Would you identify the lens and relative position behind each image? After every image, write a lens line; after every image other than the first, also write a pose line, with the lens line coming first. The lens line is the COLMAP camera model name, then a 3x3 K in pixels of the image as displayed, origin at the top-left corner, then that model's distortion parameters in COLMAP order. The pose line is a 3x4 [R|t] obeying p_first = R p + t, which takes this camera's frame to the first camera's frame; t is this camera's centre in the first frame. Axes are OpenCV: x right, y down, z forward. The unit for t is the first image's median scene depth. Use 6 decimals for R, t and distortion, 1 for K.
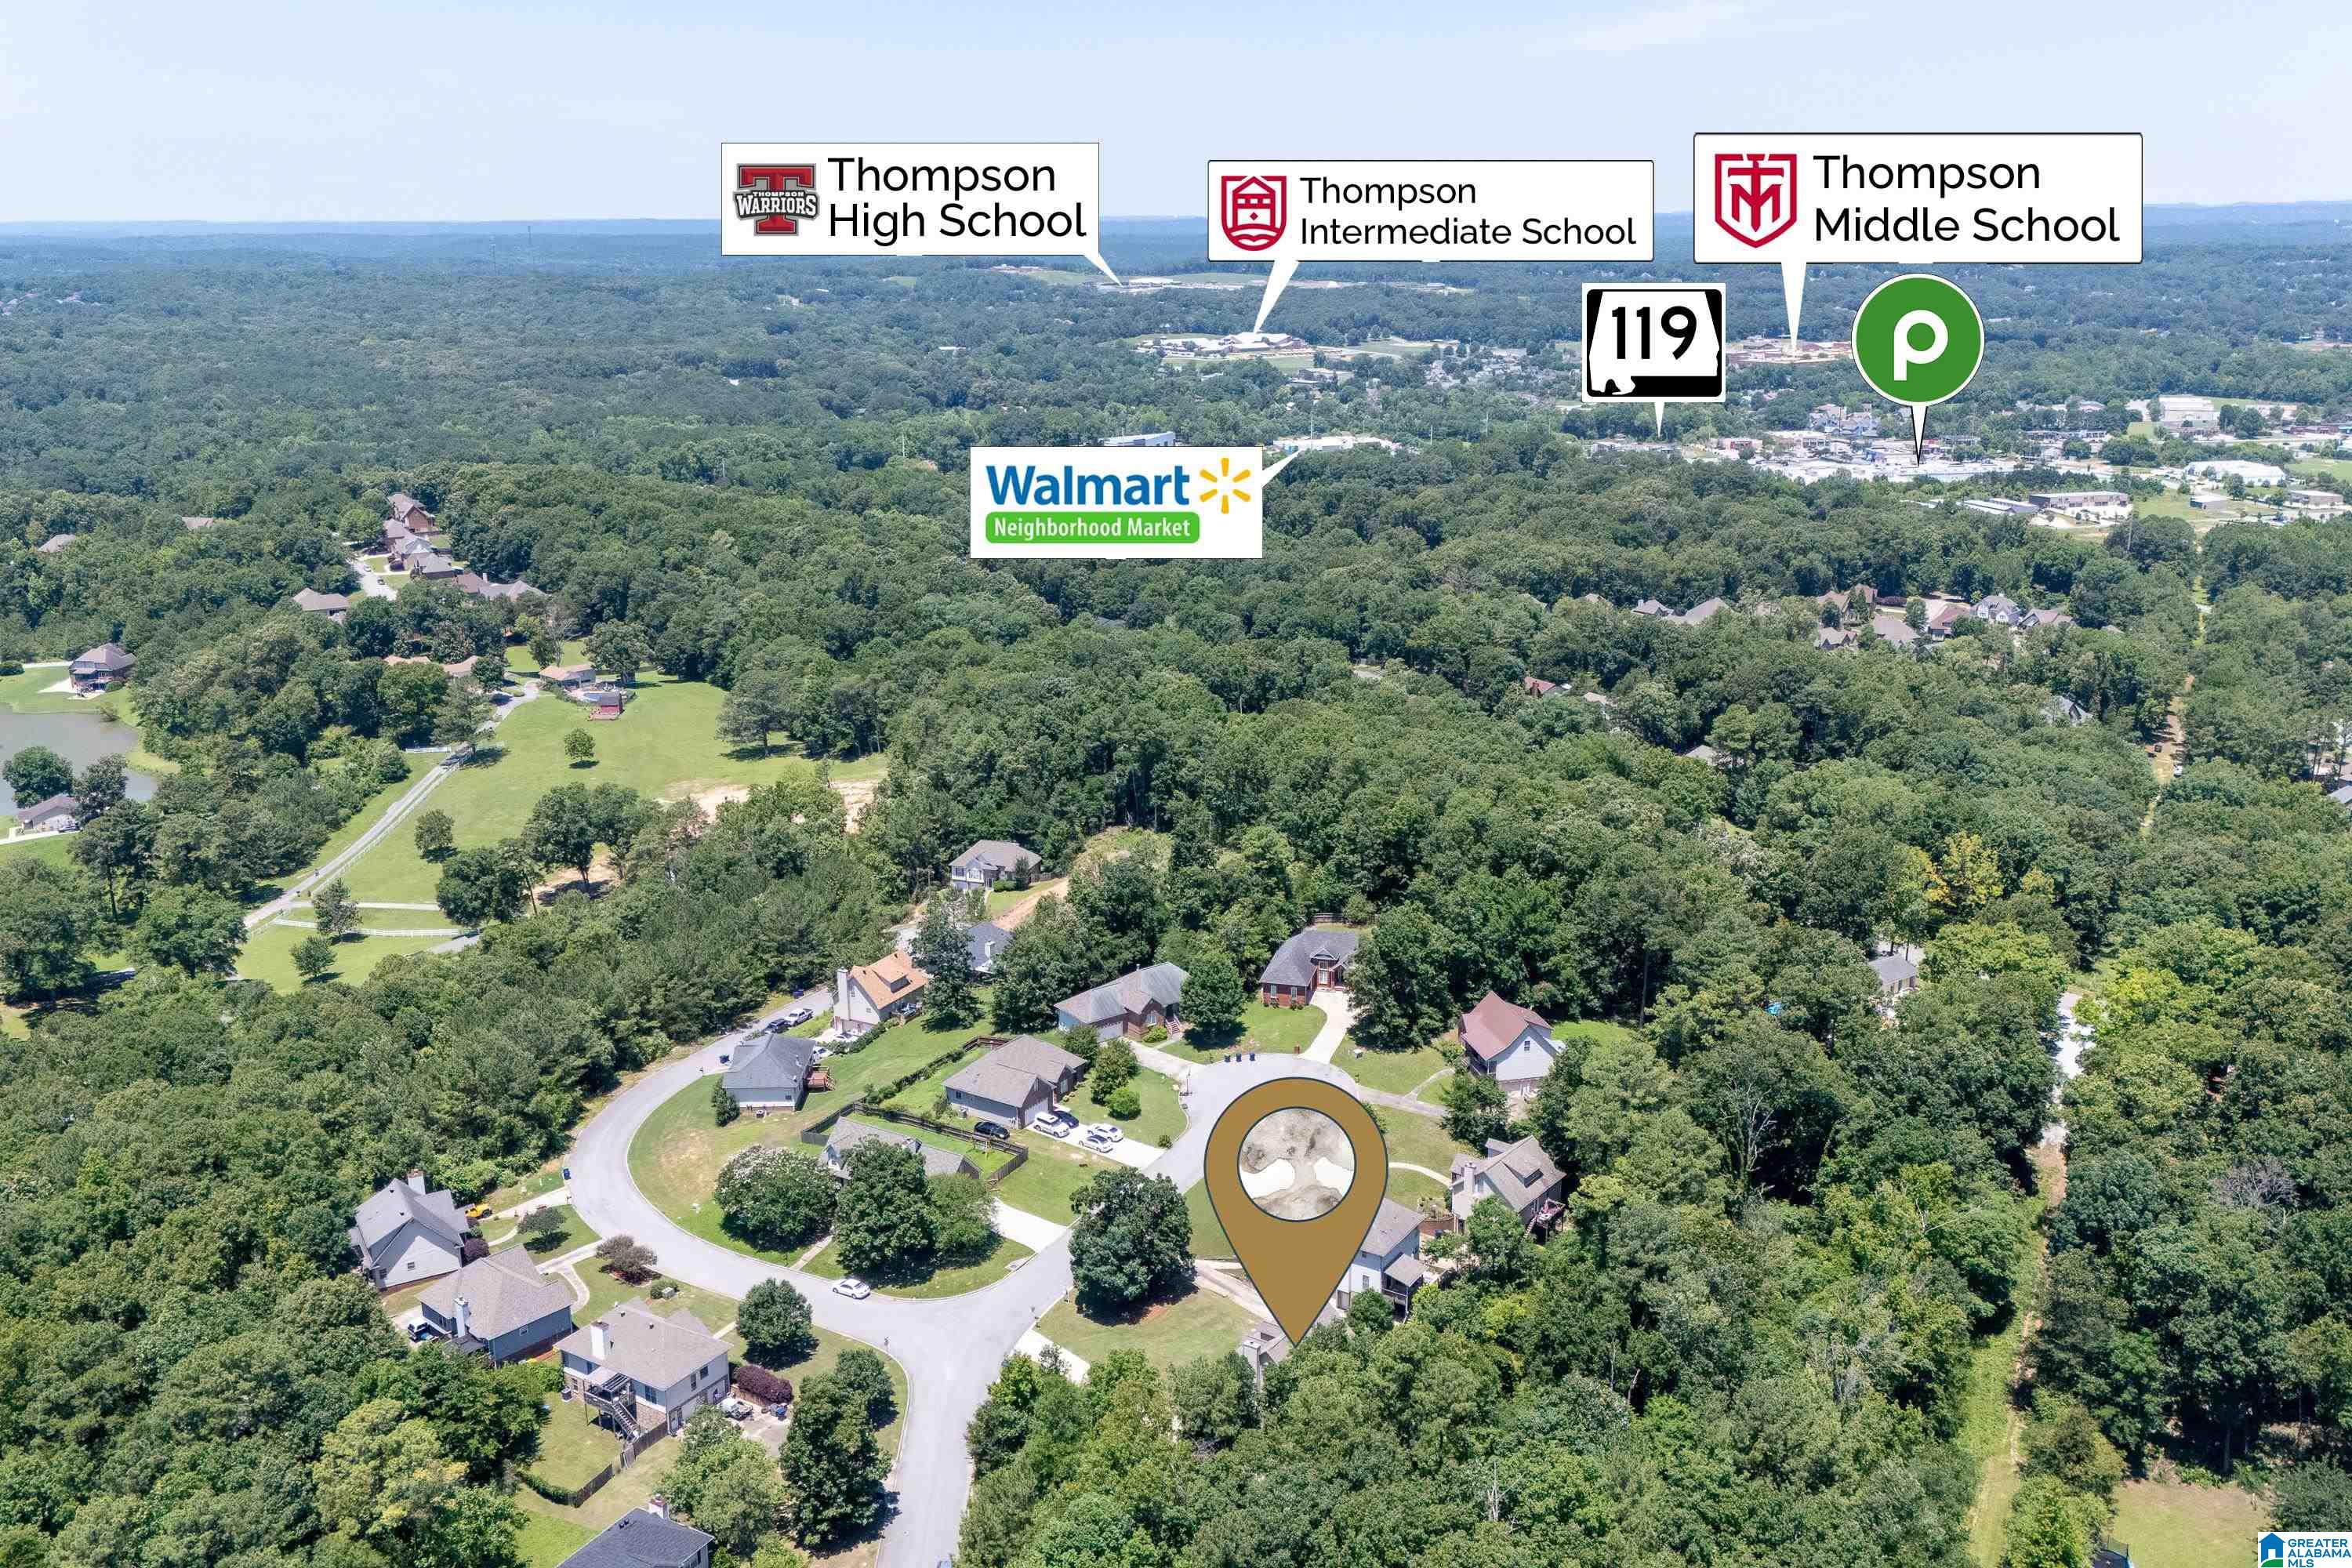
lens RADIAL K [[2101.6, 0, 1176.0], [0, 2101.6, 784.0], [0, 0, 1]] dist [0.298047, -1.098477]
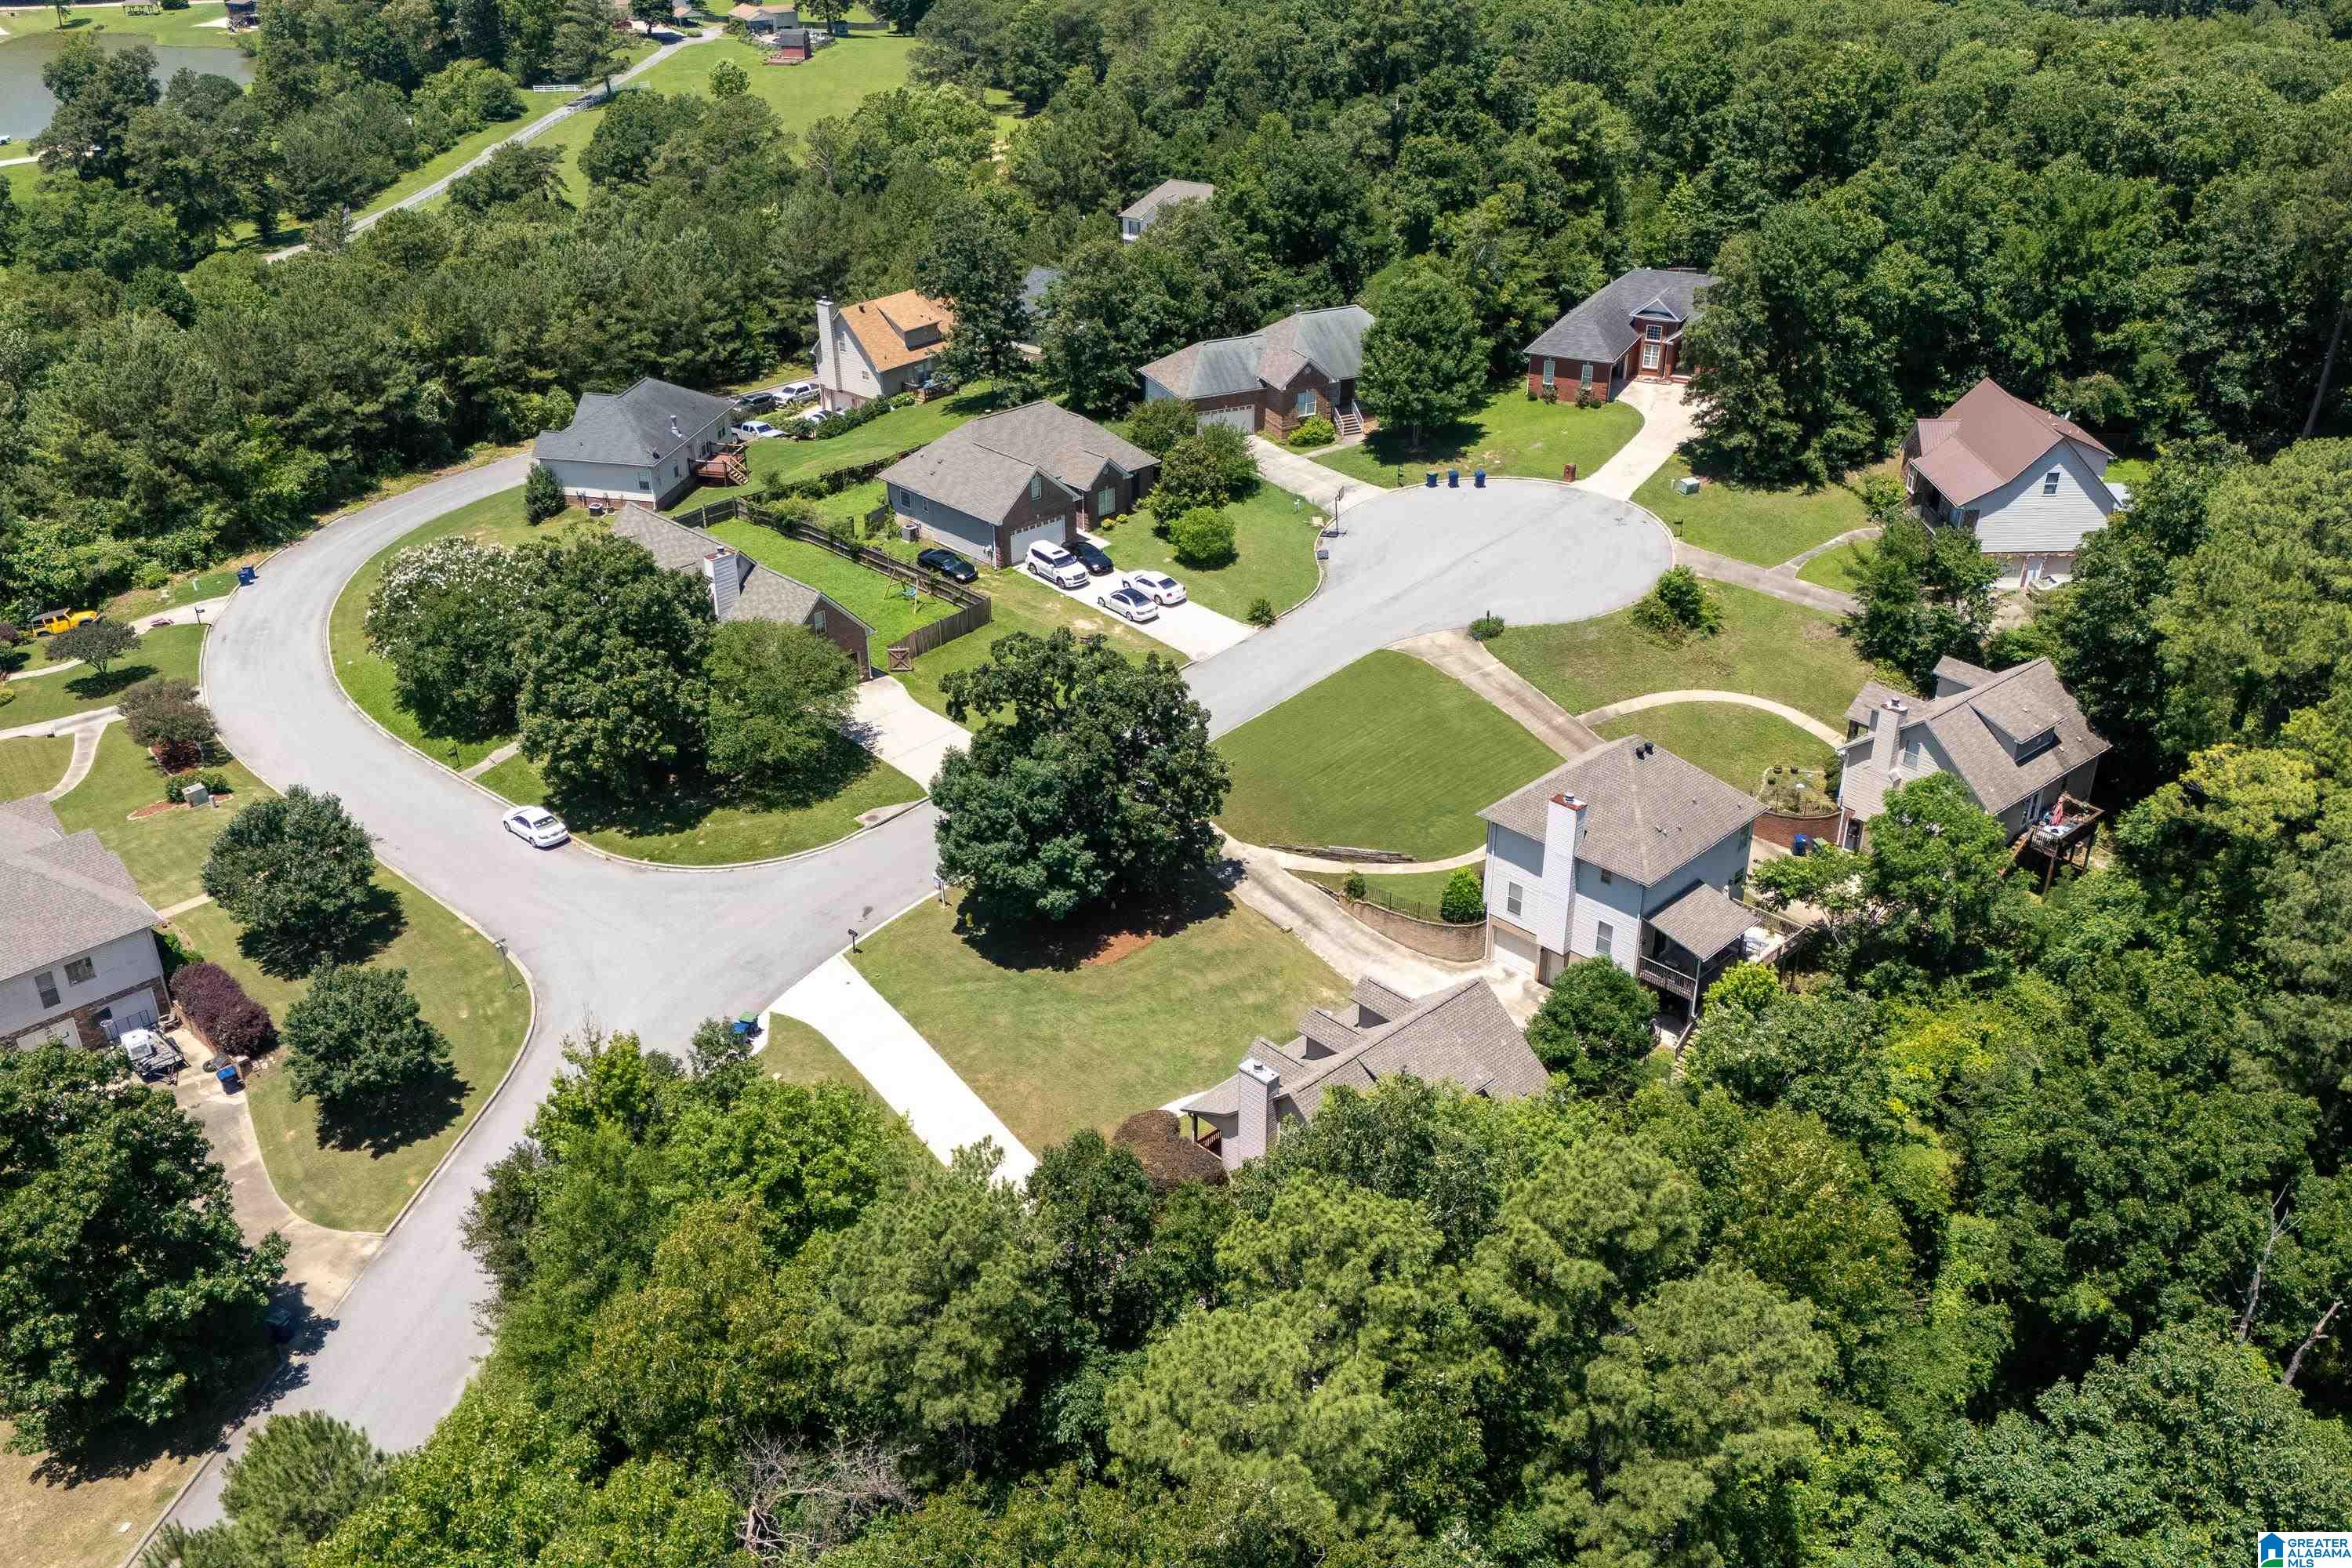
lens RADIAL K [[2053.8, 0, 1176.0], [0, 2053.8, 784.0], [0, 0, 1]] dist [0.085252, -0.082600]
pose [[0.977096, 0.100723, -0.187452, 0.066844], [-0.059202, 0.974779, 0.215179, 0.099526], [0.204398, -0.199153, 0.958415, 0.494582]]
